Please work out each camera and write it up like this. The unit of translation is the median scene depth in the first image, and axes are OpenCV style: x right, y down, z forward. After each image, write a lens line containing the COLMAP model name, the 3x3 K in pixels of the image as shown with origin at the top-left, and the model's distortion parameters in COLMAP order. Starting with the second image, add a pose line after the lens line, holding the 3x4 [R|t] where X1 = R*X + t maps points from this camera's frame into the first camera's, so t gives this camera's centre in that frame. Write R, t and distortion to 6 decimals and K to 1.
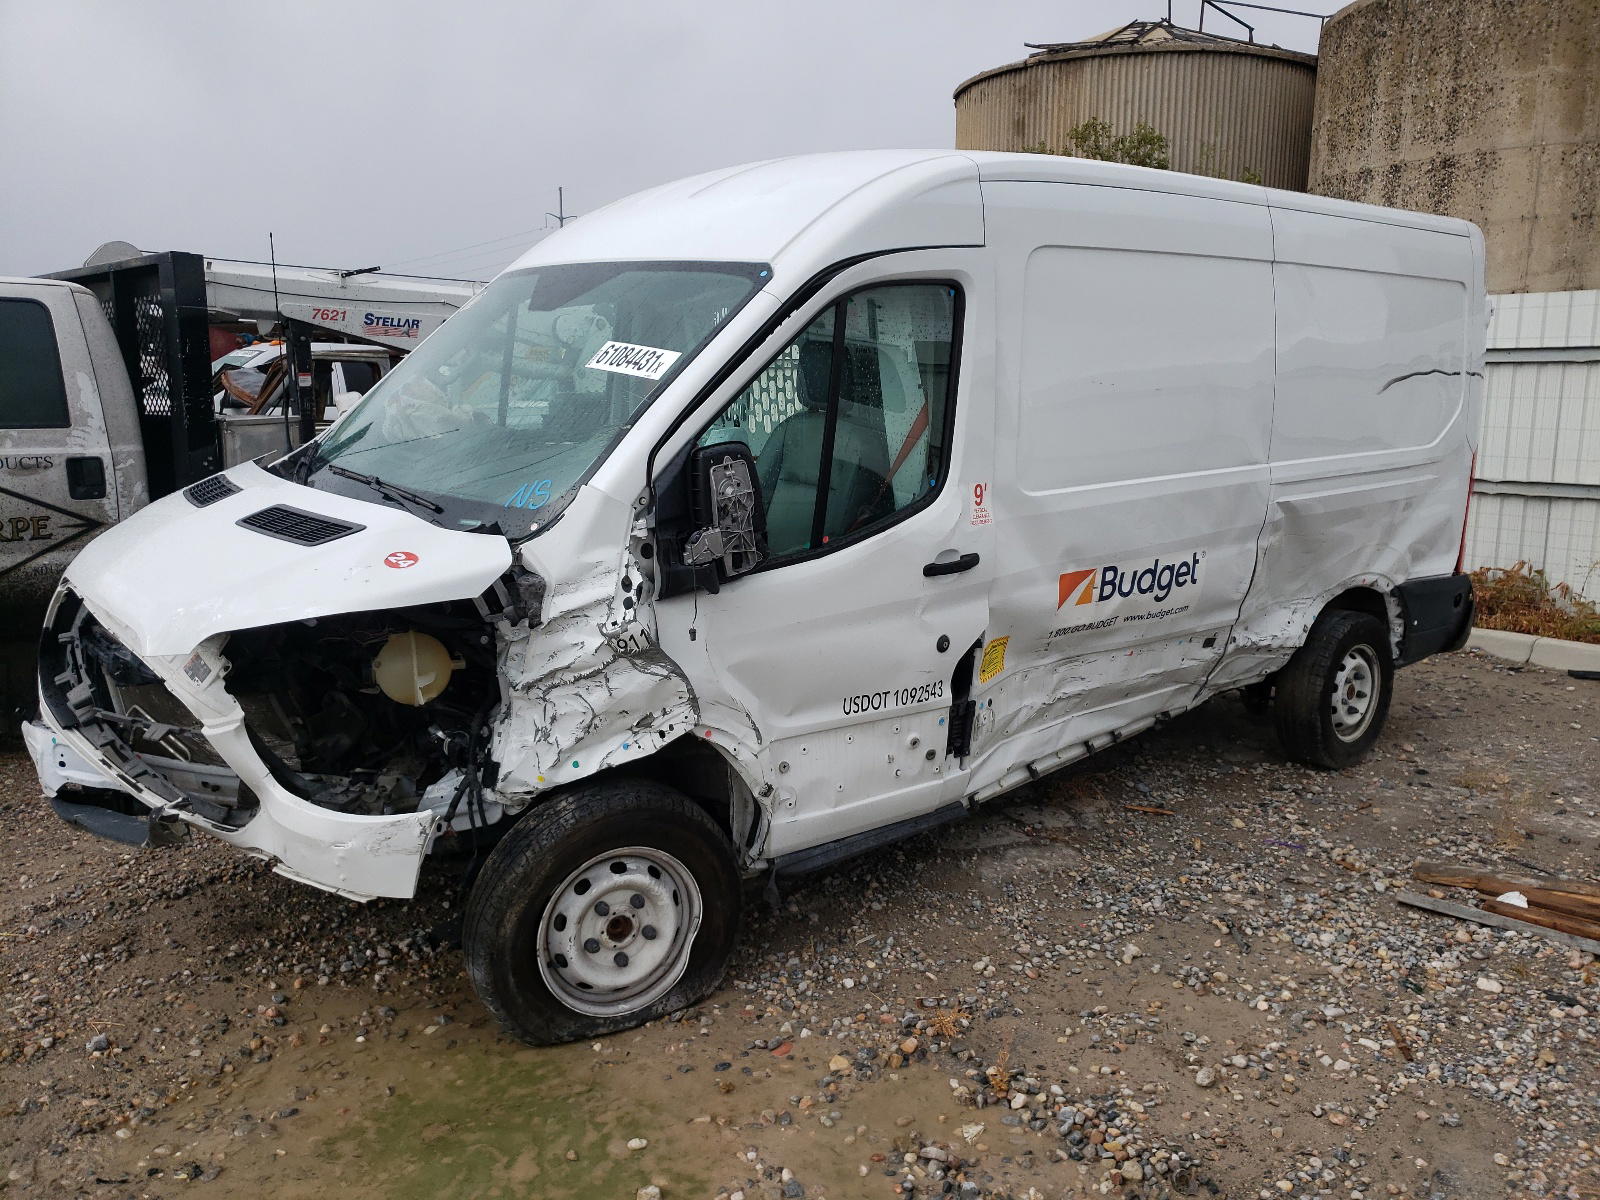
lens RADIAL K [[1192.8, 0, 800.0], [0, 1192.8, 600.0], [0, 0, 1]] dist [0.001470, 0.030243]
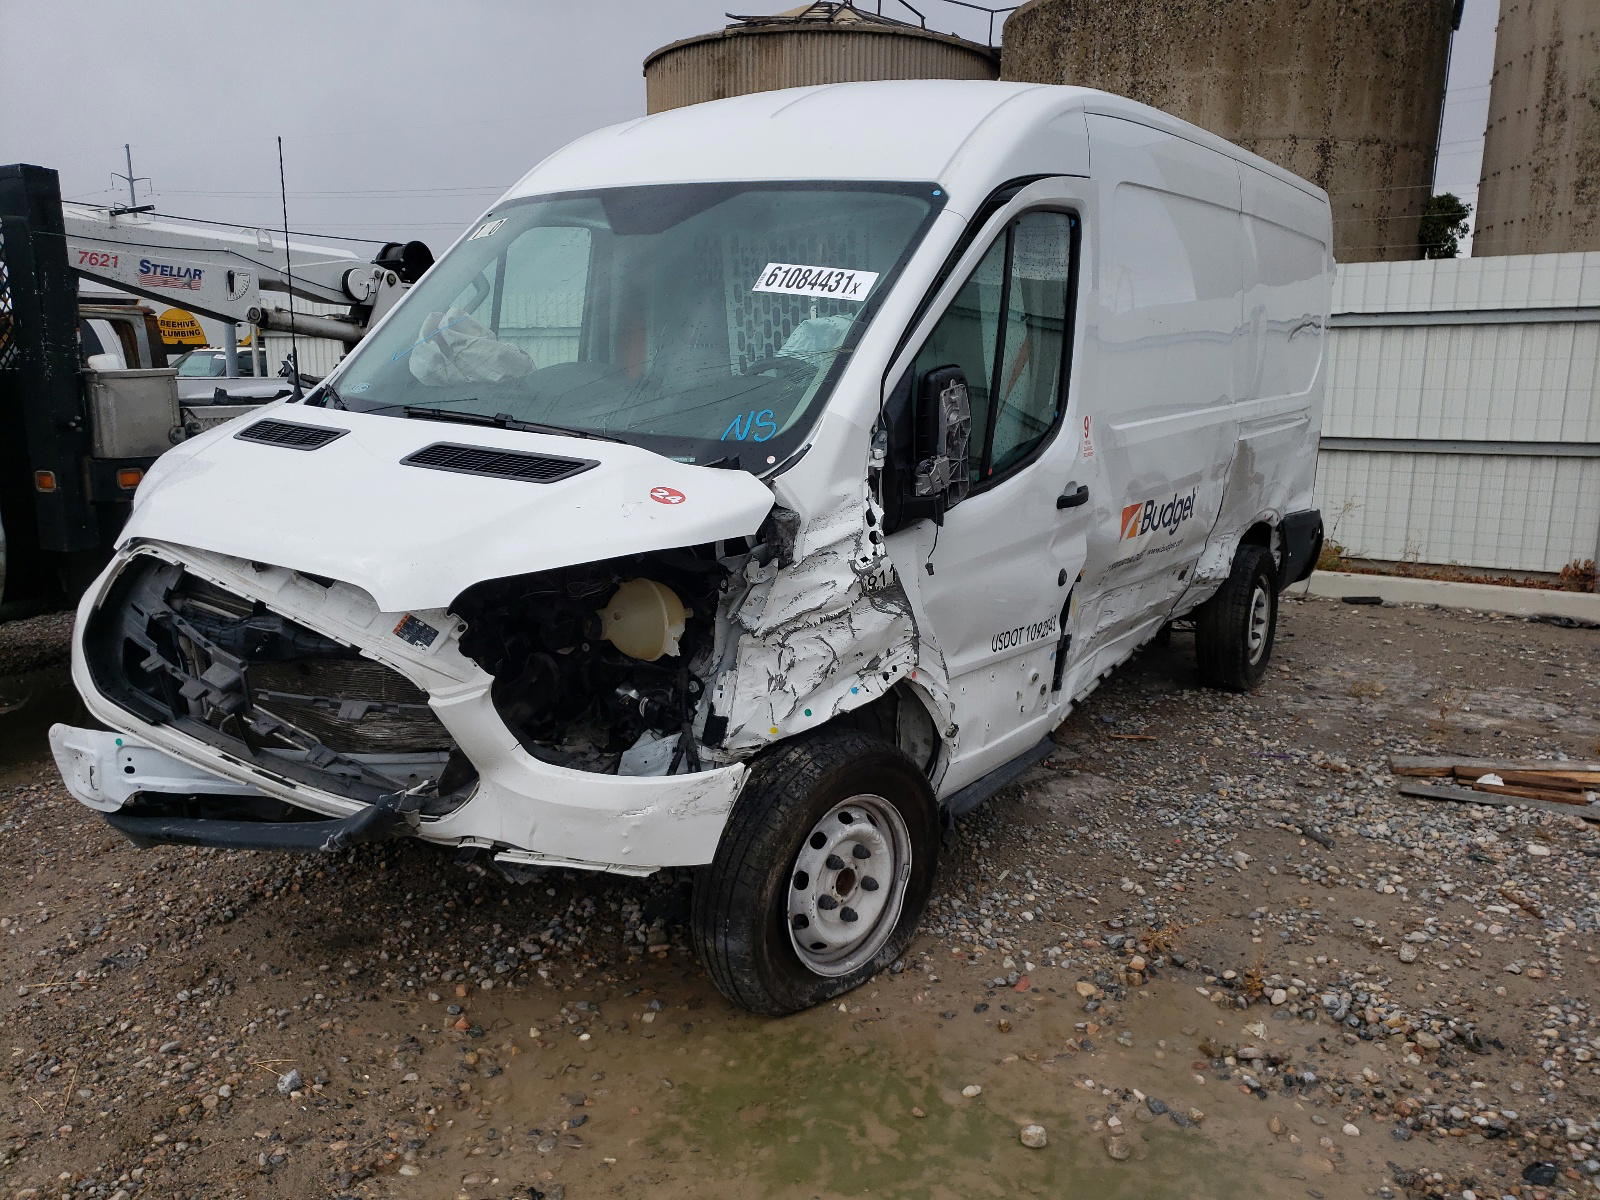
lens RADIAL K [[1198.3, 0, 800.0], [0, 1198.3, 600.0], [0, 0, 1]] dist [0.023831, -0.004594]
pose [[0.964654, -0.053278, 0.258076, -0.417189], [0.048754, 0.998525, 0.023904, 0.024727], [-0.258969, -0.010477, 0.965829, 0.084583]]
